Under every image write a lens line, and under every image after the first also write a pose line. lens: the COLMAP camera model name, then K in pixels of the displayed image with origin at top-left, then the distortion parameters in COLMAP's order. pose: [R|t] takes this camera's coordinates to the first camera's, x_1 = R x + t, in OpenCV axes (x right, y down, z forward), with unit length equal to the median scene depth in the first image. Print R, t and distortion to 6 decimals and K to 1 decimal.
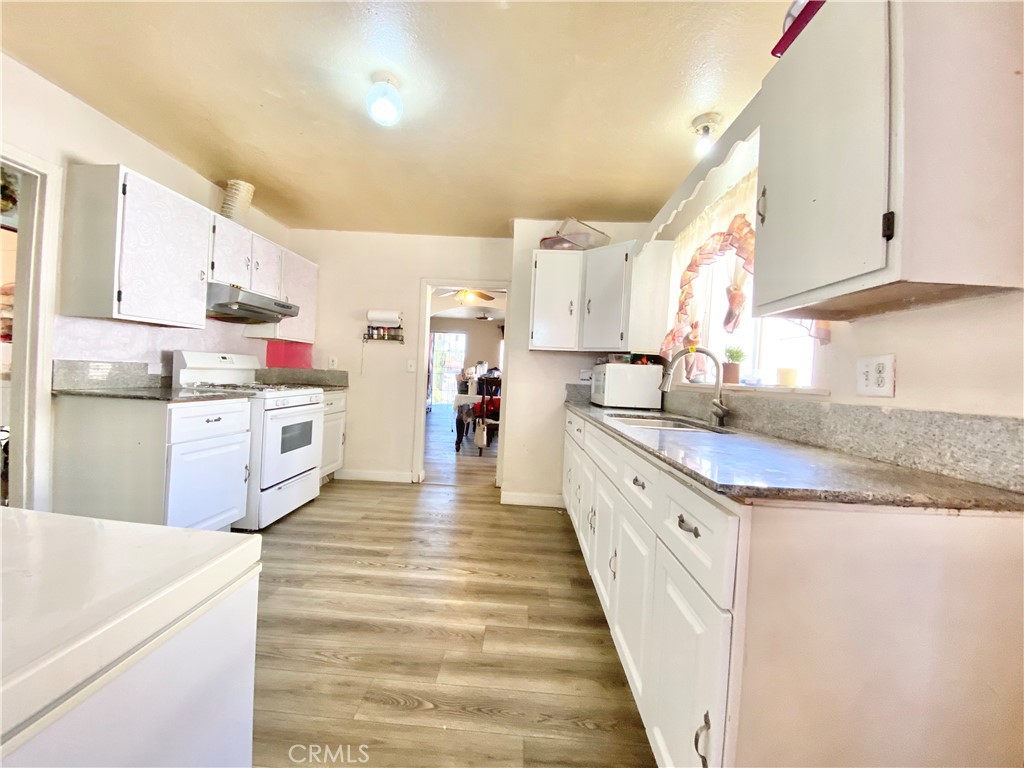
lens RADIAL K [[419.2, 0, 511.6], [0, 419.2, 381.8], [0, 0, 1]] dist [-0.011481, -0.006761]
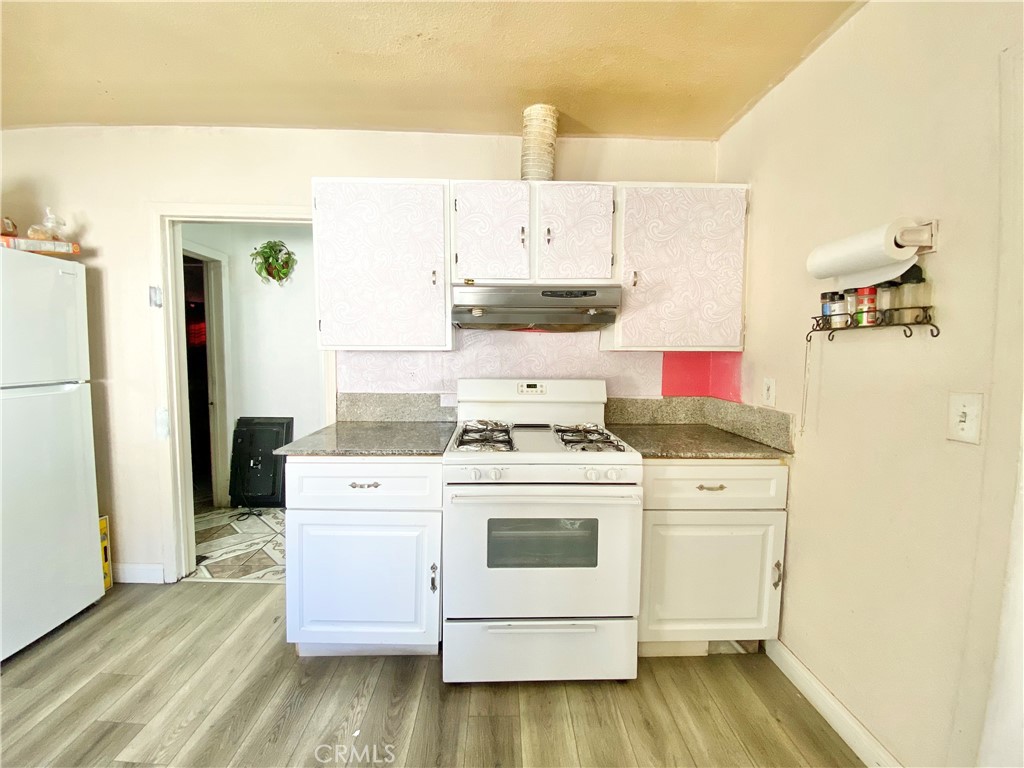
lens RADIAL K [[419.2, 0, 514.0], [0, 419.2, 378.2], [0, 0, 1]] dist [-0.011481, -0.006761]
pose [[0.073465, 0.004494, -0.997288, -0.007470], [-0.026130, 0.999655, 0.002580, -0.072301], [0.996955, 0.025870, 0.073557, 0.928955]]
